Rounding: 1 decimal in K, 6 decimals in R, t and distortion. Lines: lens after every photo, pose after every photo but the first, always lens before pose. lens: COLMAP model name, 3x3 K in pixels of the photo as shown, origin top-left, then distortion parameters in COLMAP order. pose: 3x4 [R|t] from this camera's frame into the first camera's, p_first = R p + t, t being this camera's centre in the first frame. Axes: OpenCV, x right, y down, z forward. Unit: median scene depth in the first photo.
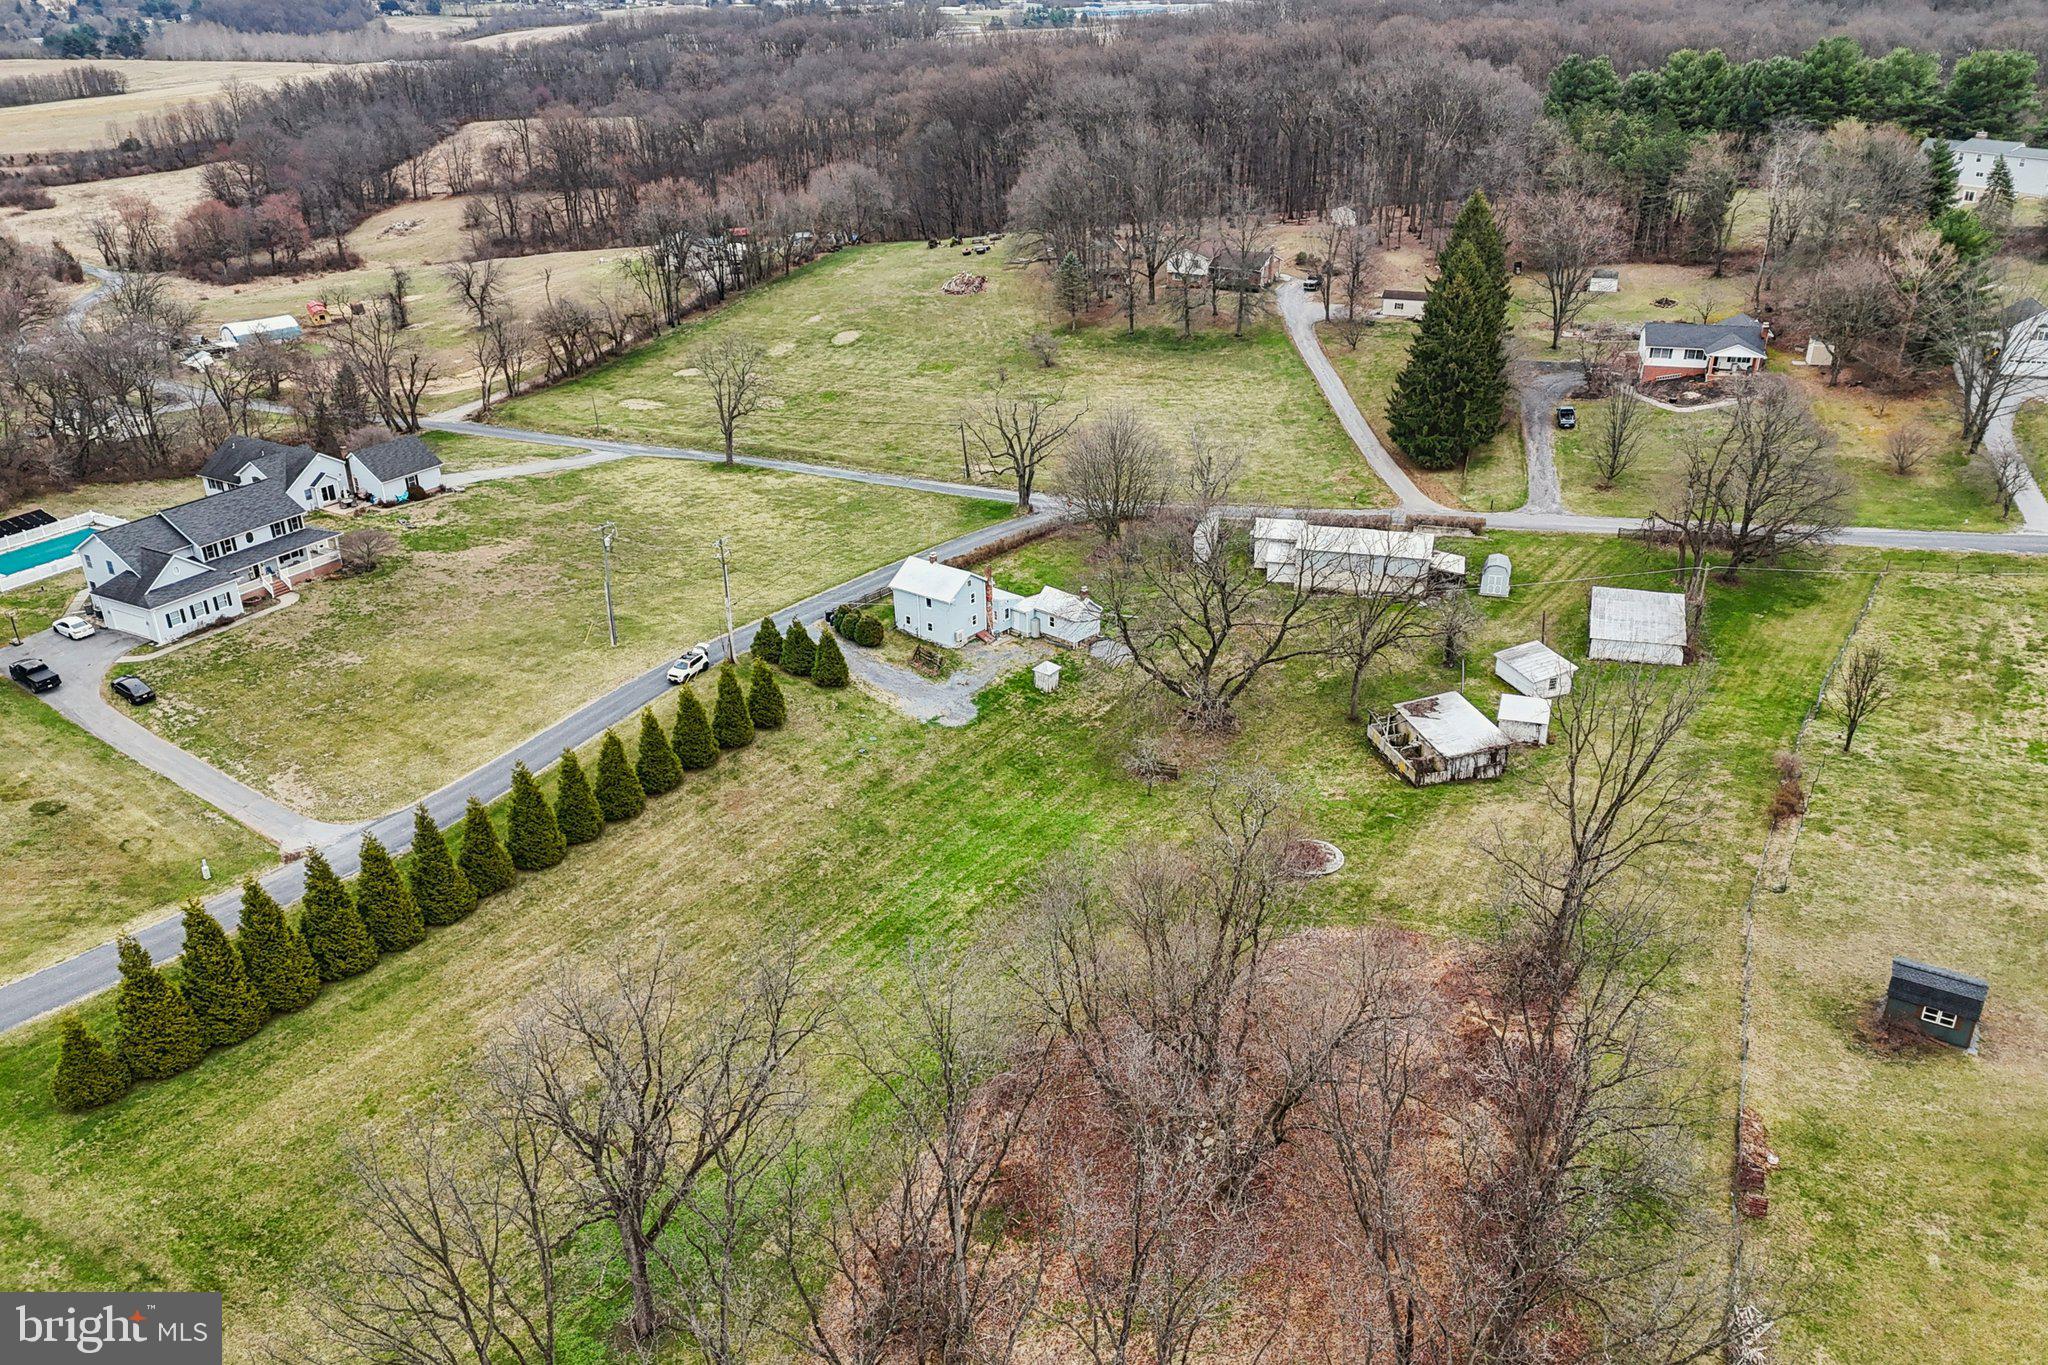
lens RADIAL K [[1524.8, 0, 1024.0], [0, 1524.8, 682.5], [0, 0, 1]] dist [0.087064, -0.099740]
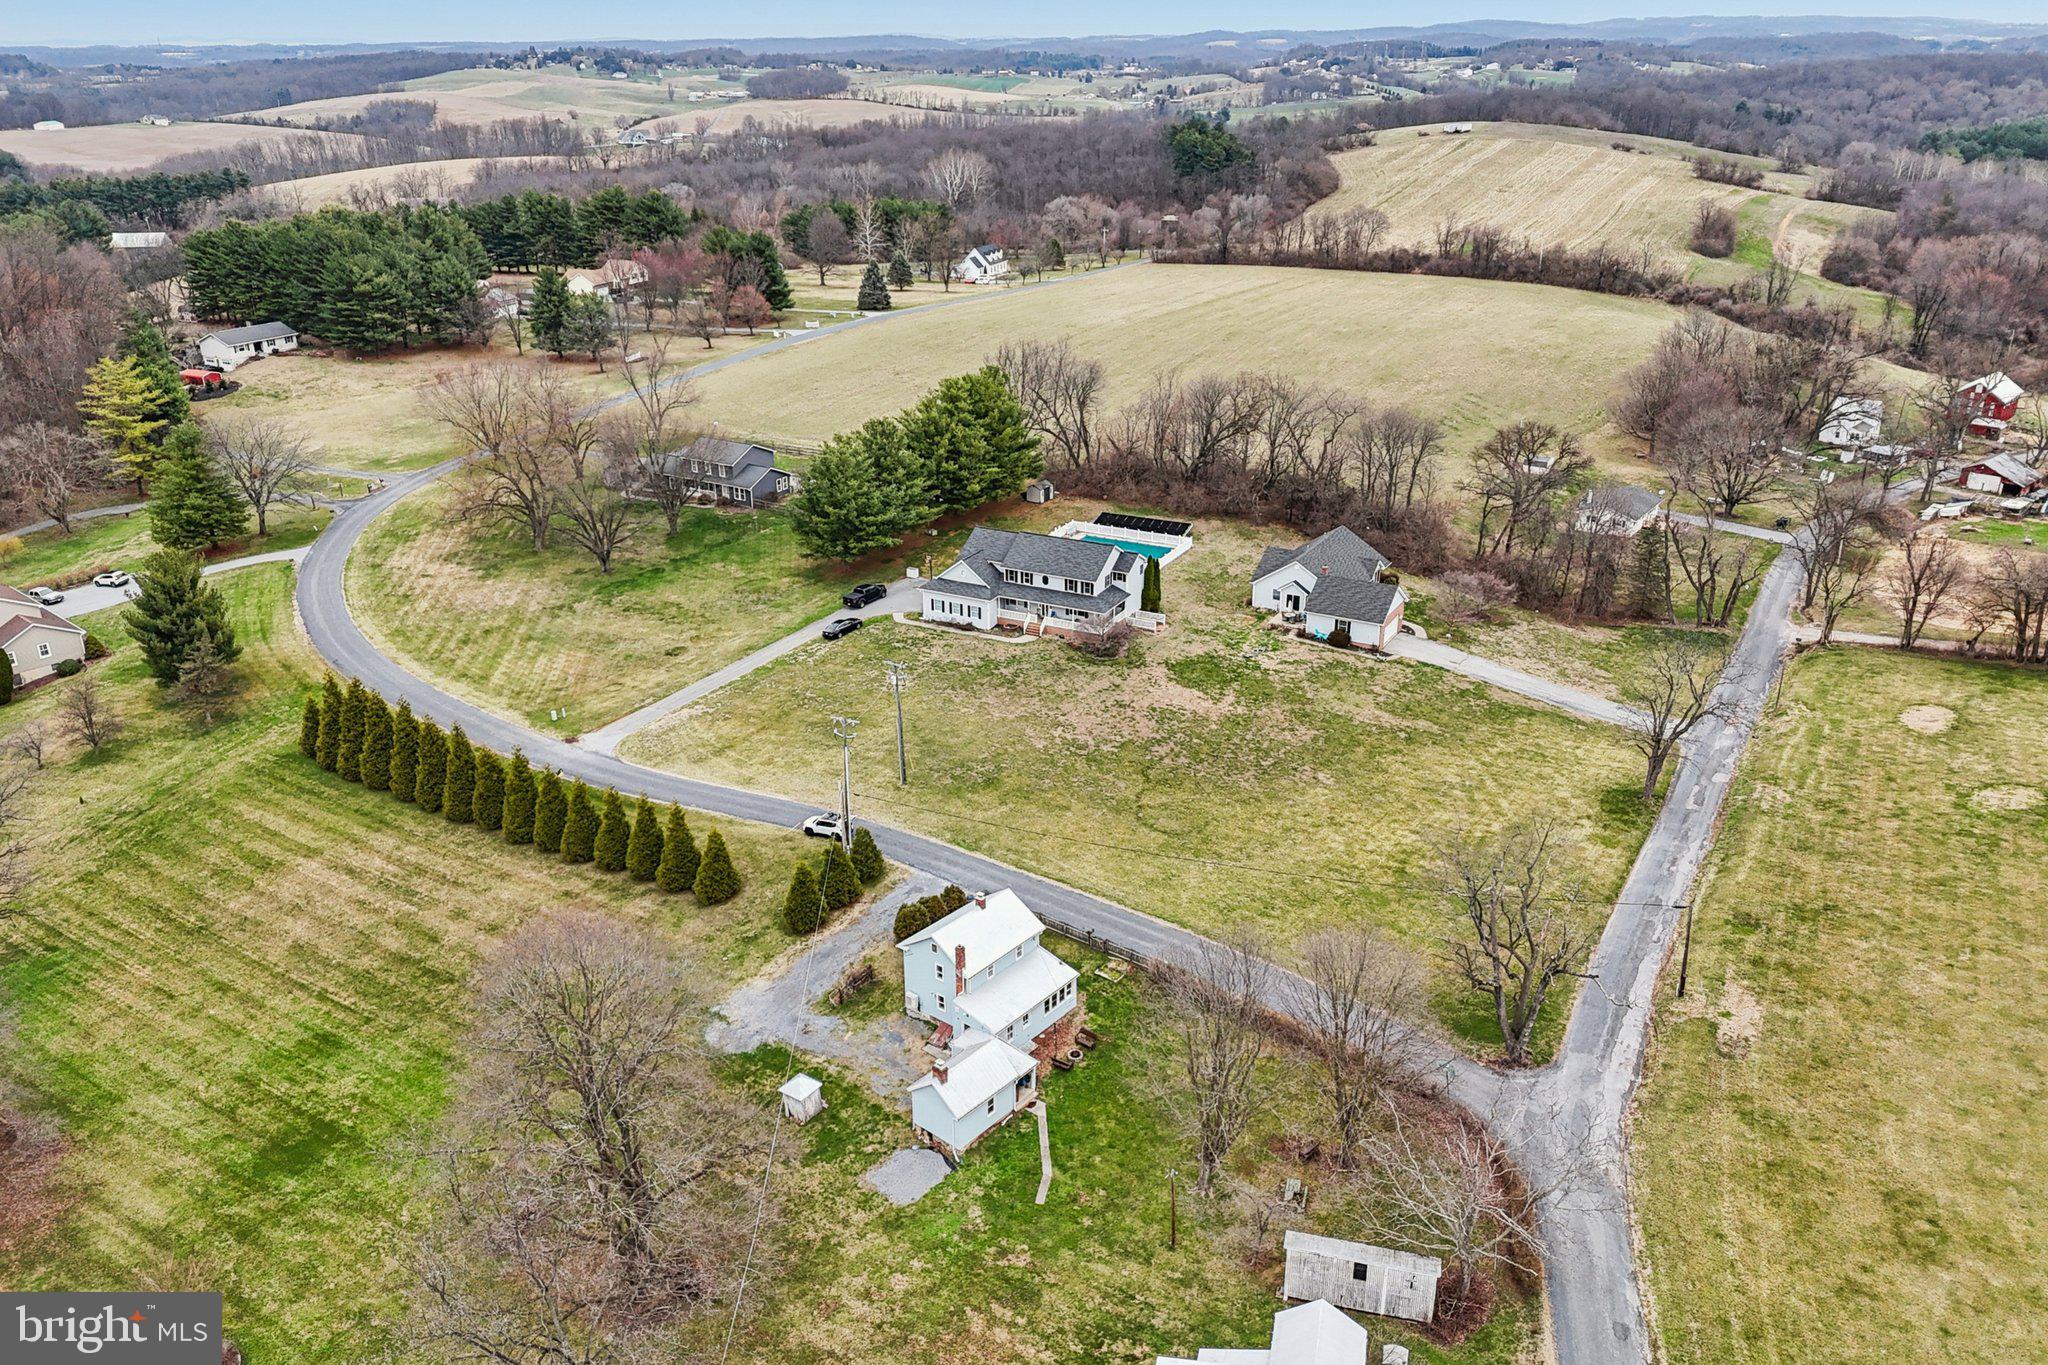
lens RADIAL K [[1495.8, 0, 1030.8], [0, 1495.8, 689.5], [0, 0, 1]] dist [0.088720, -0.087950]
pose [[0.014236, 0.397507, -0.917489, 0.549981], [-0.418354, 0.835775, 0.355612, -0.429373], [0.908172, 0.378773, 0.178197, 0.873685]]
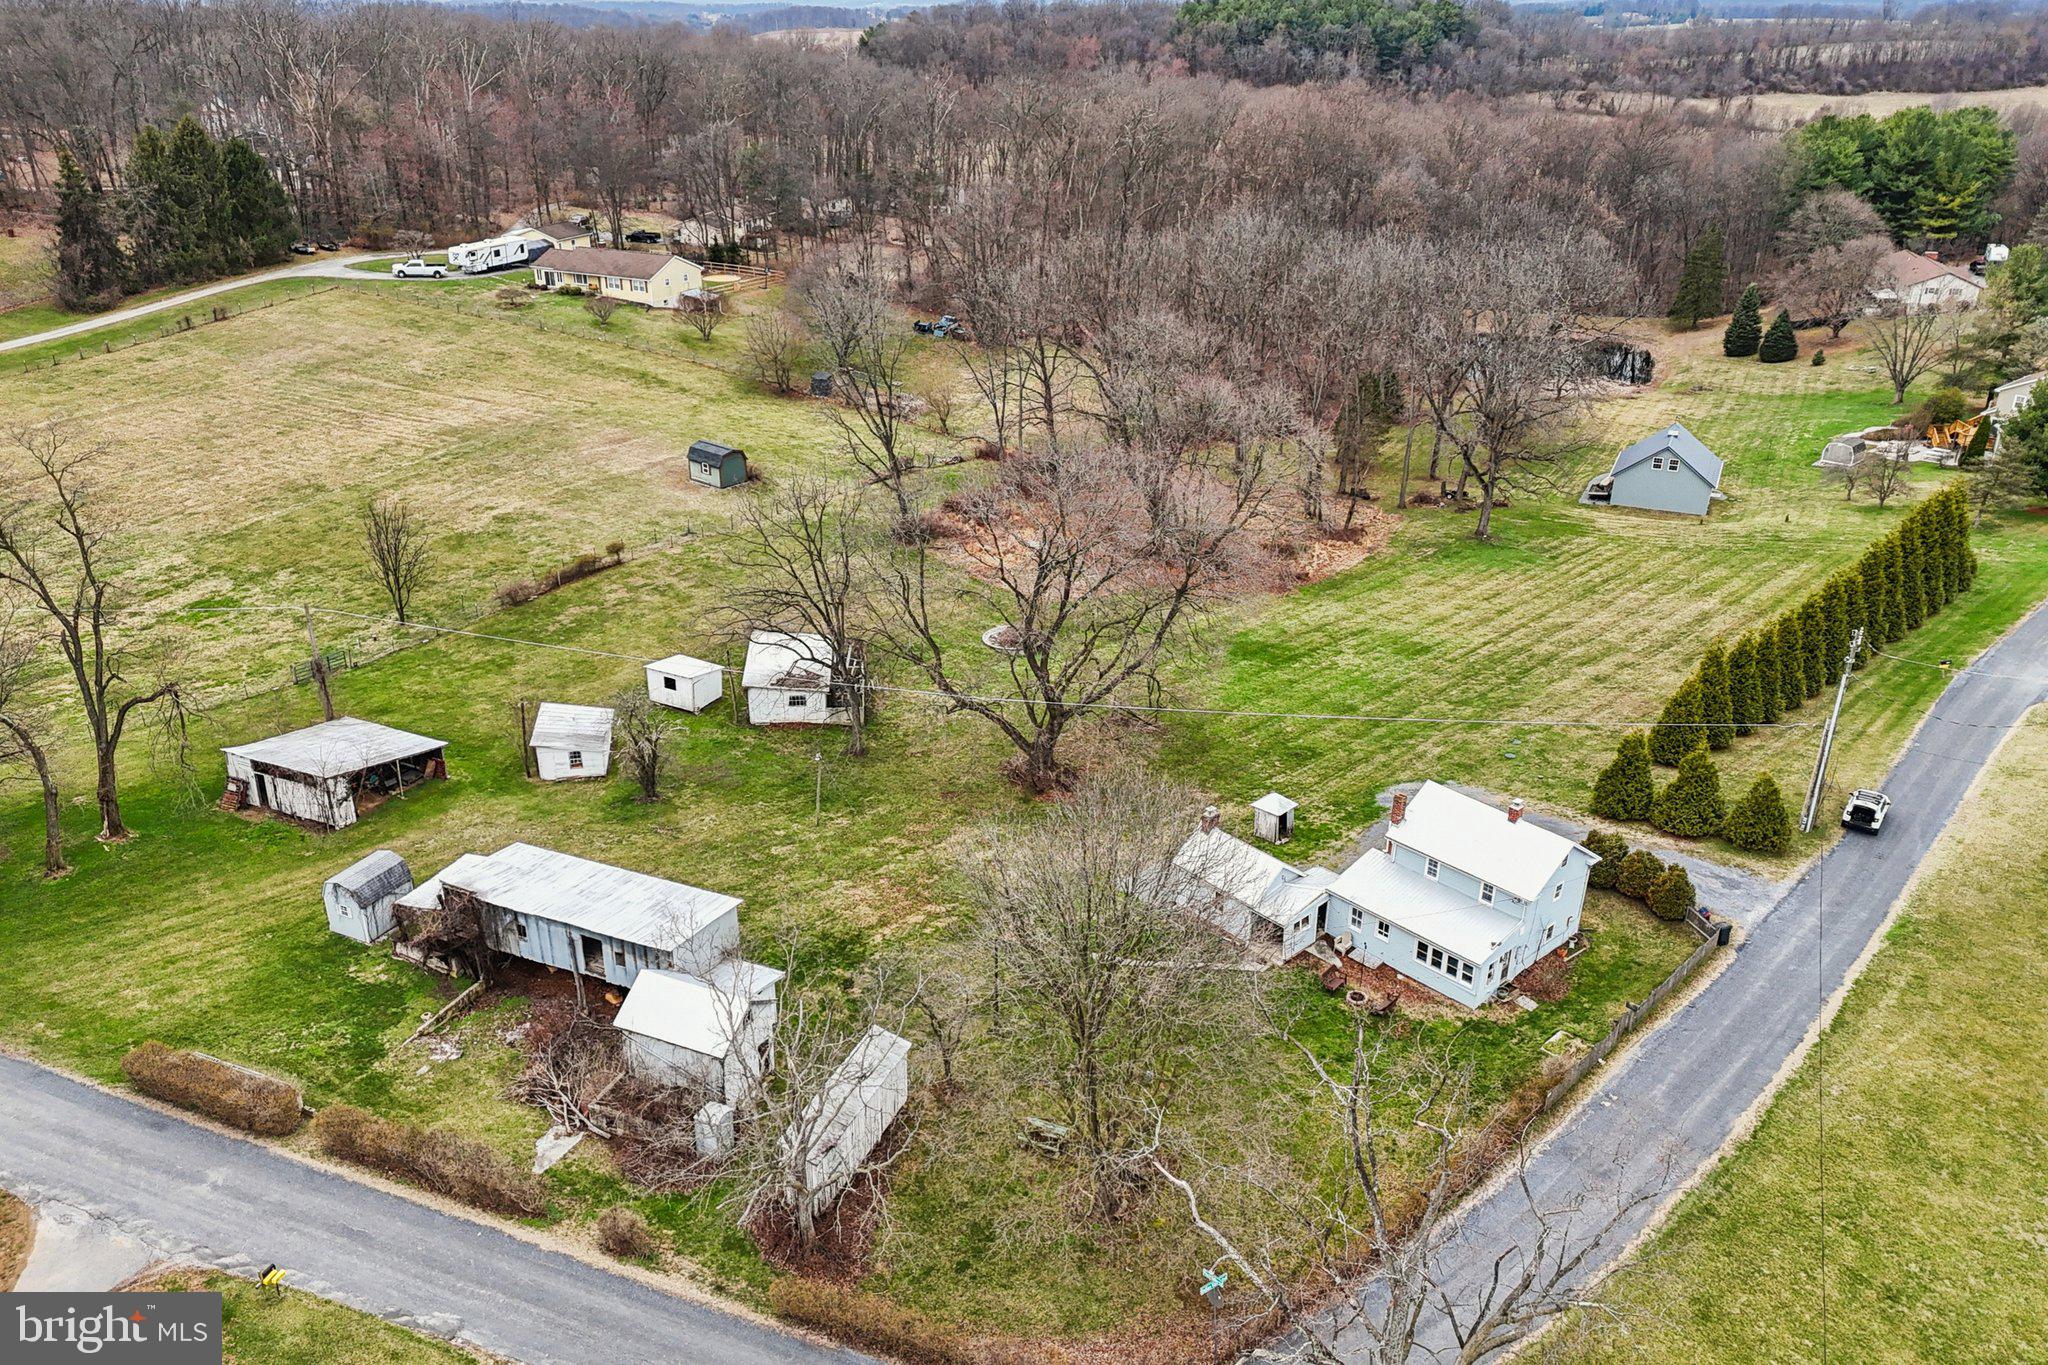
lens RADIAL K [[1495.8, 0, 1030.8], [0, 1495.8, 689.5], [0, 0, 1]] dist [0.088720, -0.087950]
pose [[-0.991547, -0.048786, 0.120231, 0.041543], [0.060582, 0.645343, 0.761487, -0.503992], [-0.114740, 0.762333, -0.636932, 1.325991]]
